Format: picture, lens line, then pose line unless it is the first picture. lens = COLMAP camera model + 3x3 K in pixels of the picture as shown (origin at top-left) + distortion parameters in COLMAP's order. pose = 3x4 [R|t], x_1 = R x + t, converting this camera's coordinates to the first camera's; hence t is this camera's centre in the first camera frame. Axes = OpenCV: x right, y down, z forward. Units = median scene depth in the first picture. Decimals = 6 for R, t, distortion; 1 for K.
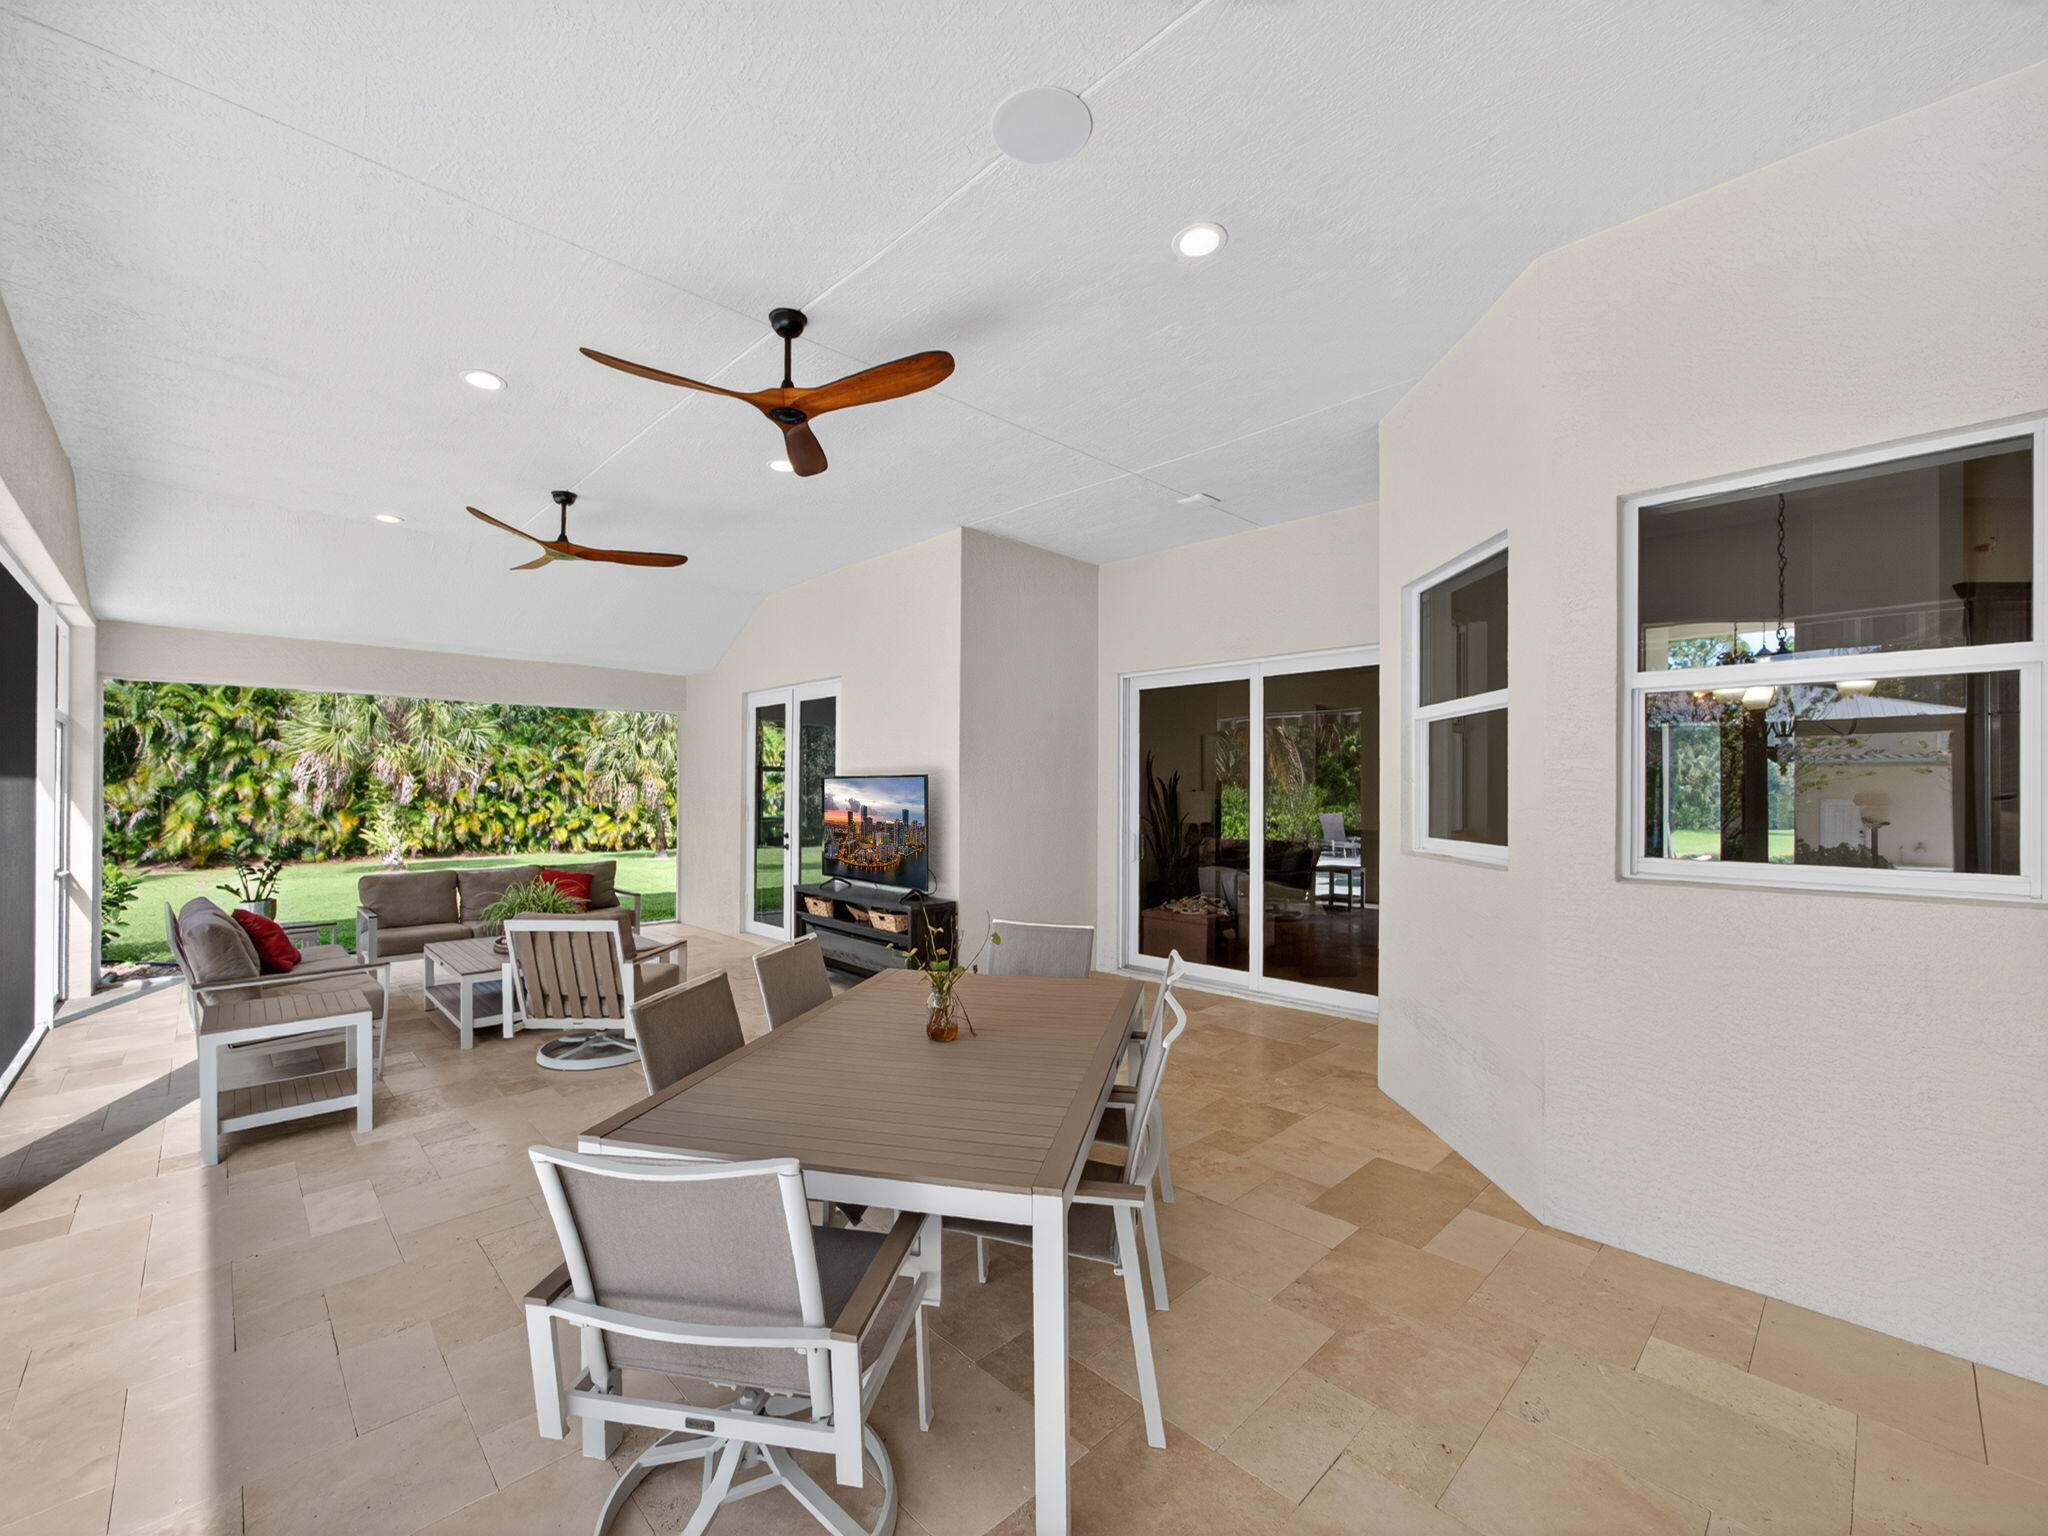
lens RADIAL K [[840.7, 0, 1012.5], [0, 840.7, 781.4], [0, 0, 1]] dist [-0.004849, -0.000078]
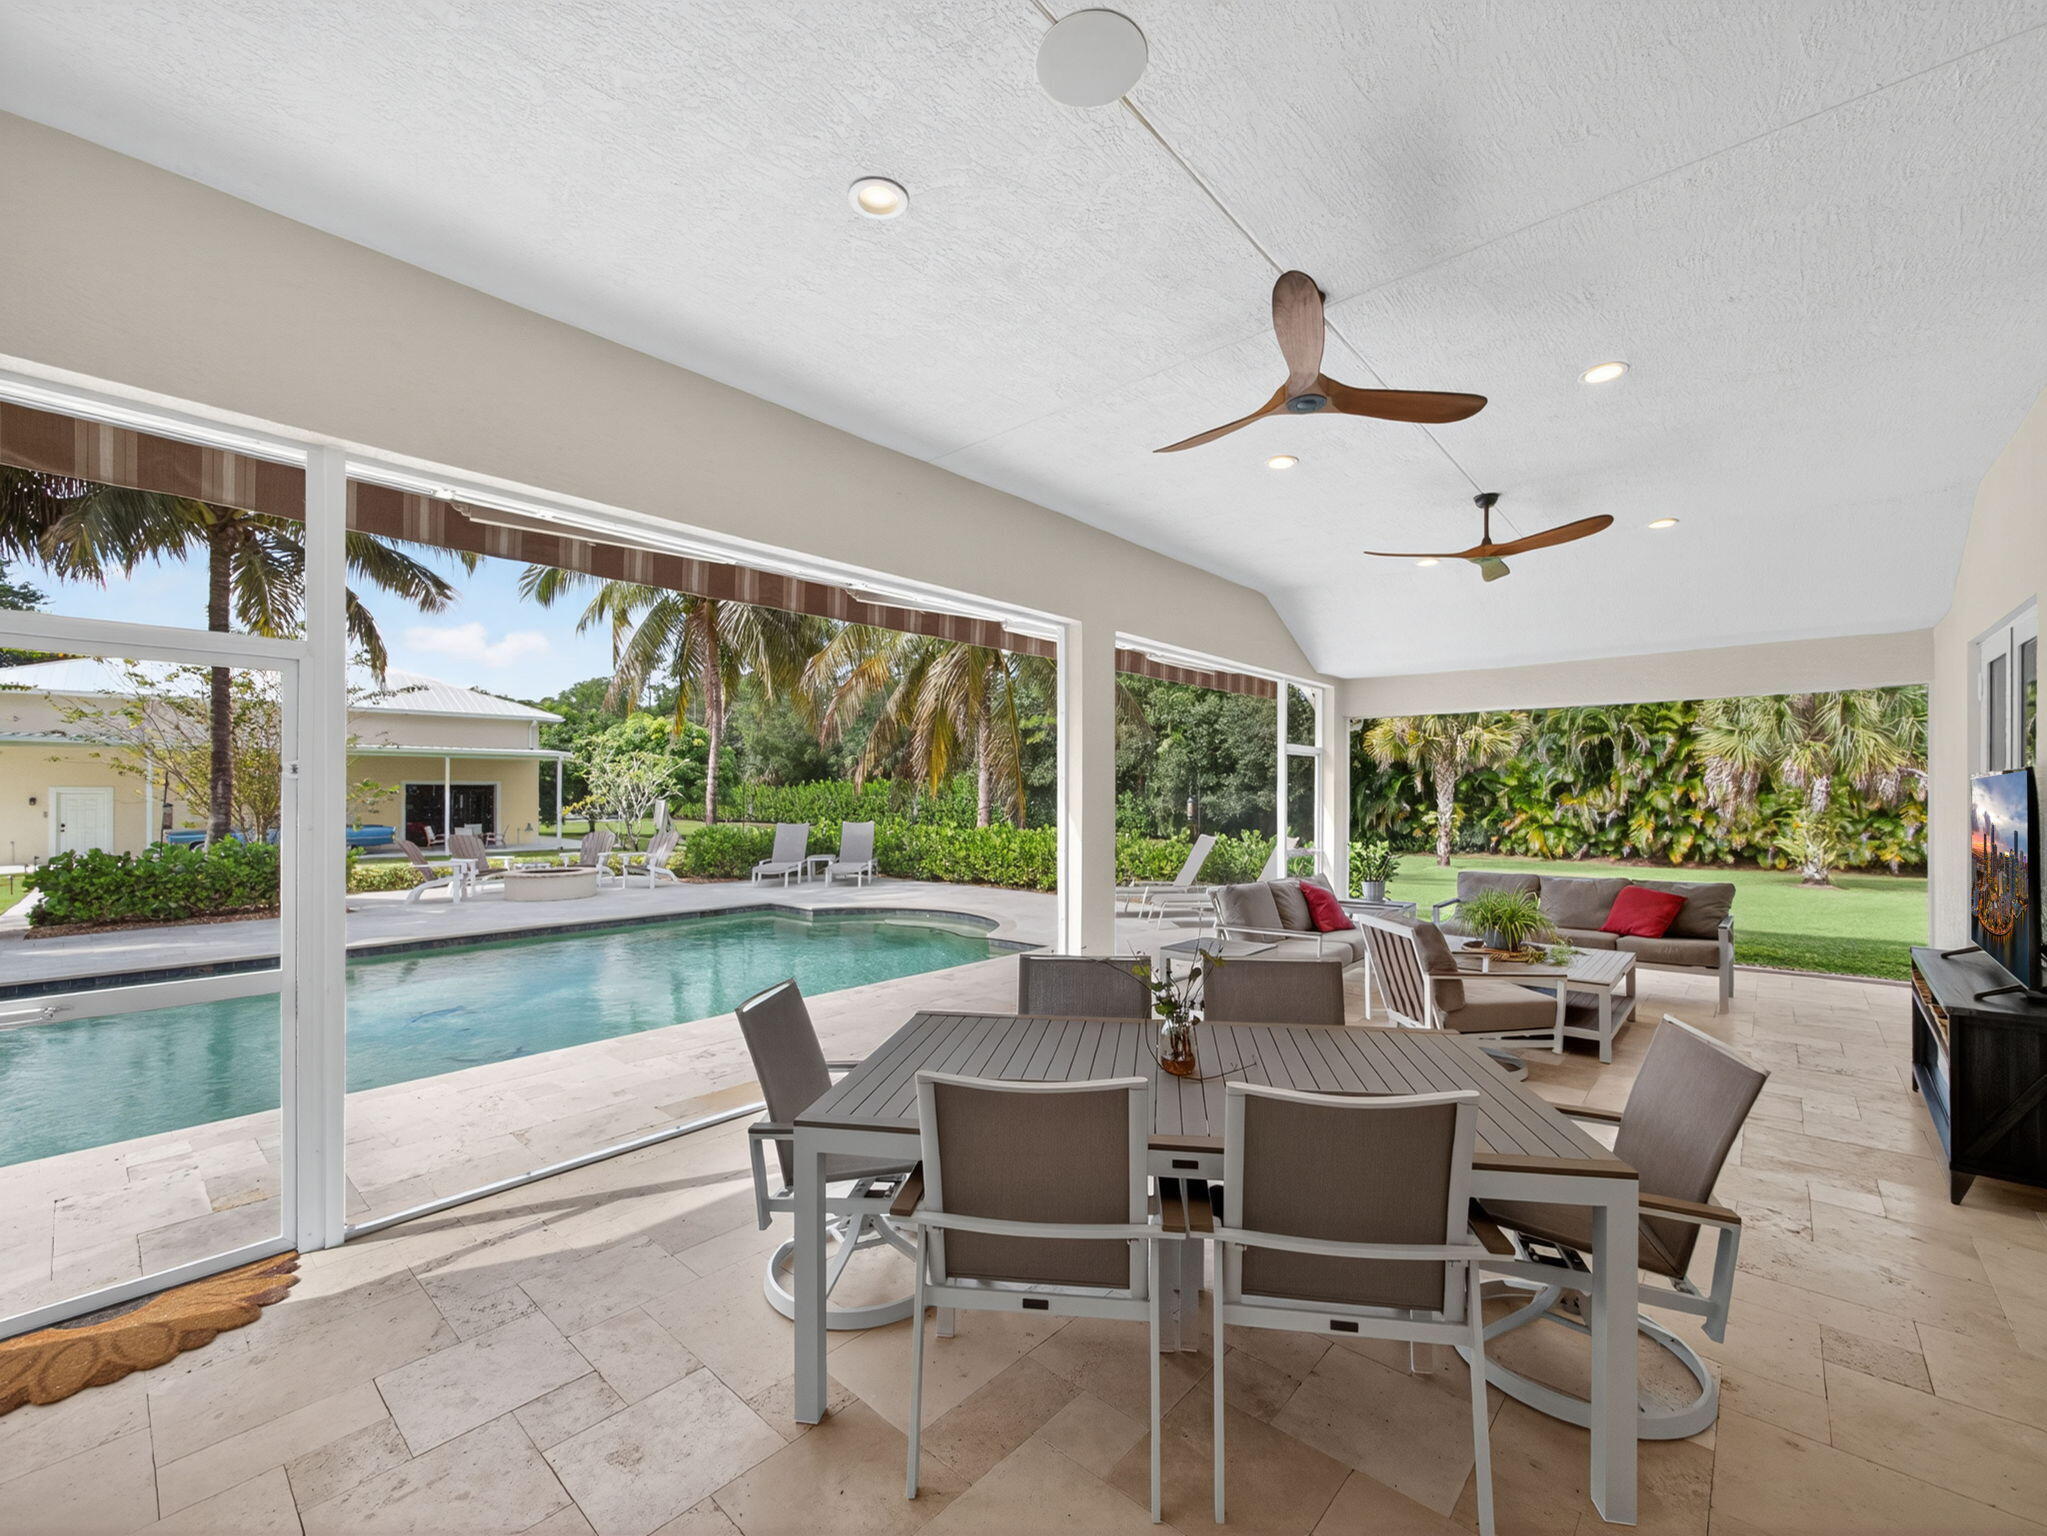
lens RADIAL K [[840.3, 0, 1015.4], [0, 840.3, 780.9], [0, 0, 1]] dist [-0.004849, -0.000078]
pose [[0.077730, -0.011156, -0.996912, 0.087123], [0.007086, 0.999918, -0.010637, -0.000689], [0.996949, -0.006237, 0.077803, 0.082150]]
